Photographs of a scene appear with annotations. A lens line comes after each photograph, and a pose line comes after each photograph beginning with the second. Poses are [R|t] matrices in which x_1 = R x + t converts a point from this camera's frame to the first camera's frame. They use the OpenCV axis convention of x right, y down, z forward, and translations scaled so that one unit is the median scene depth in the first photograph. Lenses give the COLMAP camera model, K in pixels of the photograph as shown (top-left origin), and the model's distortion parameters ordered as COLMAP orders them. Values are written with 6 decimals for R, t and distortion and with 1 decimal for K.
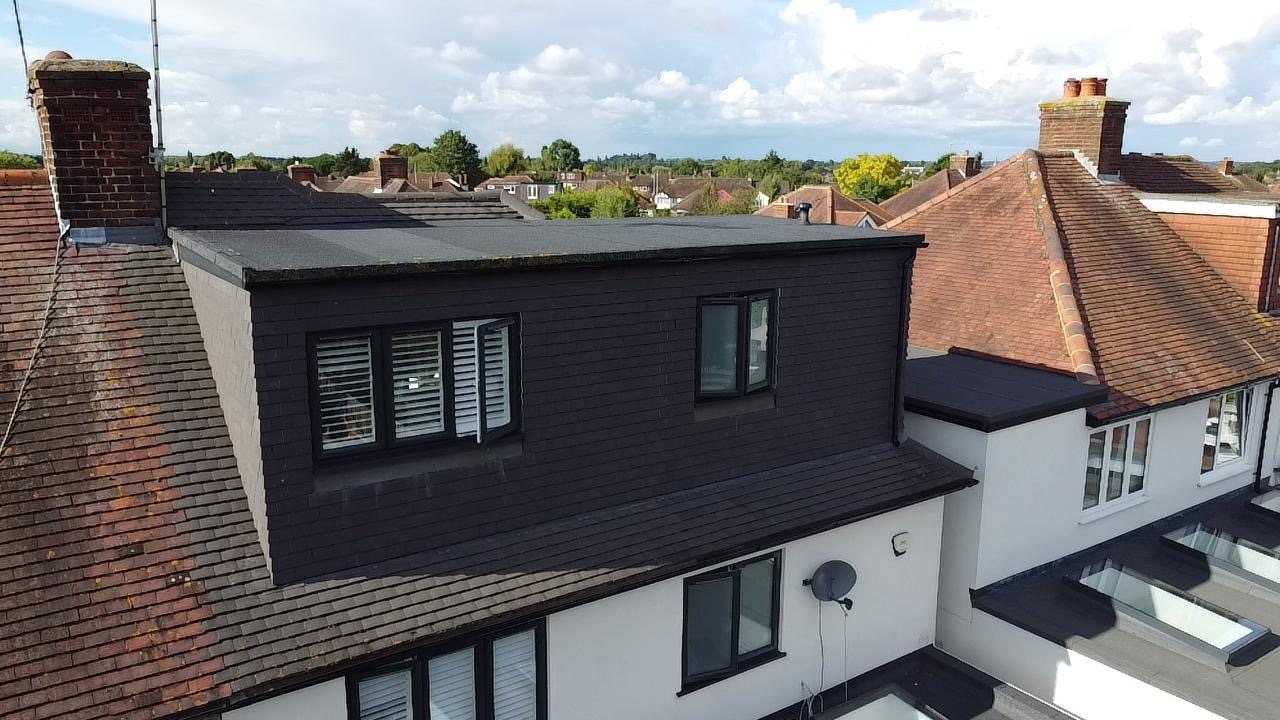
lens RADIAL K [[968.3, 0, 640.0], [0, 968.3, 360.0], [0, 0, 1]] dist [0.002019, -0.003294]
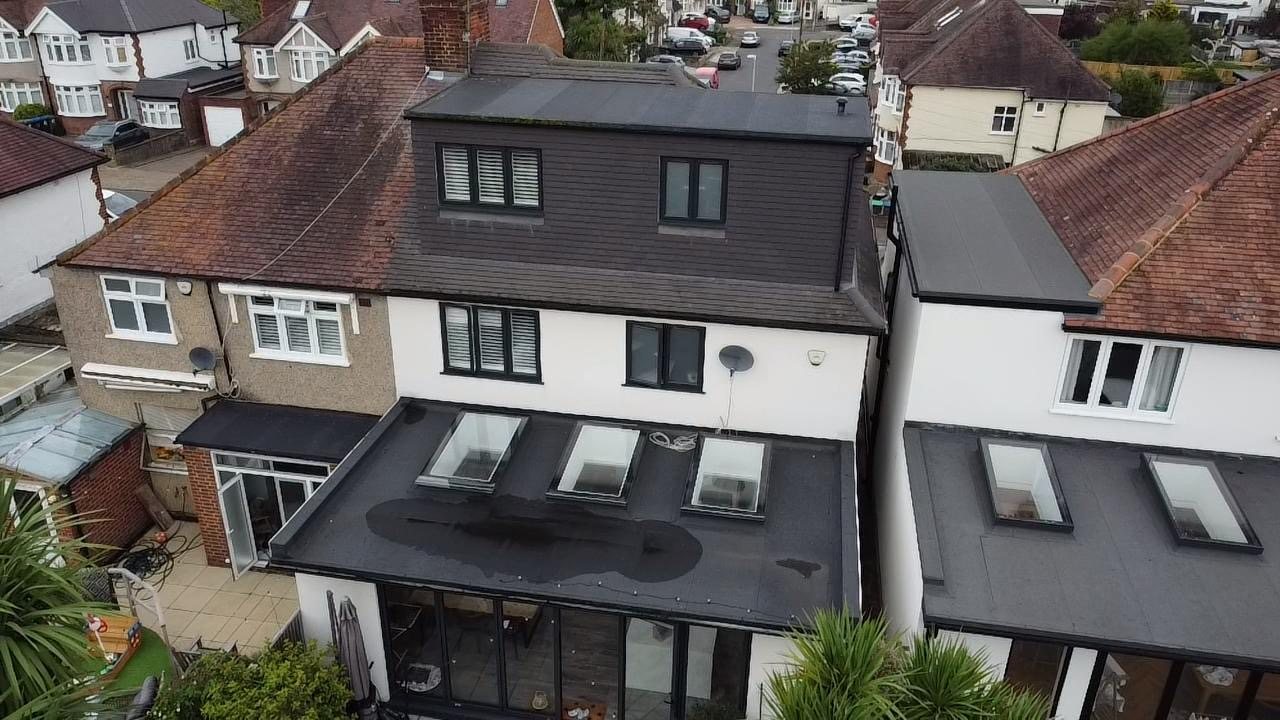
lens RADIAL K [[968.3, 0, 640.0], [0, 968.3, 360.0], [0, 0, 1]] dist [0.002019, -0.003294]
pose [[0.704618, 0.305762, -0.640331, 1.181085], [-0.156710, 0.947171, 0.279837, -0.190537], [0.692066, -0.096832, 0.715310, -0.218500]]
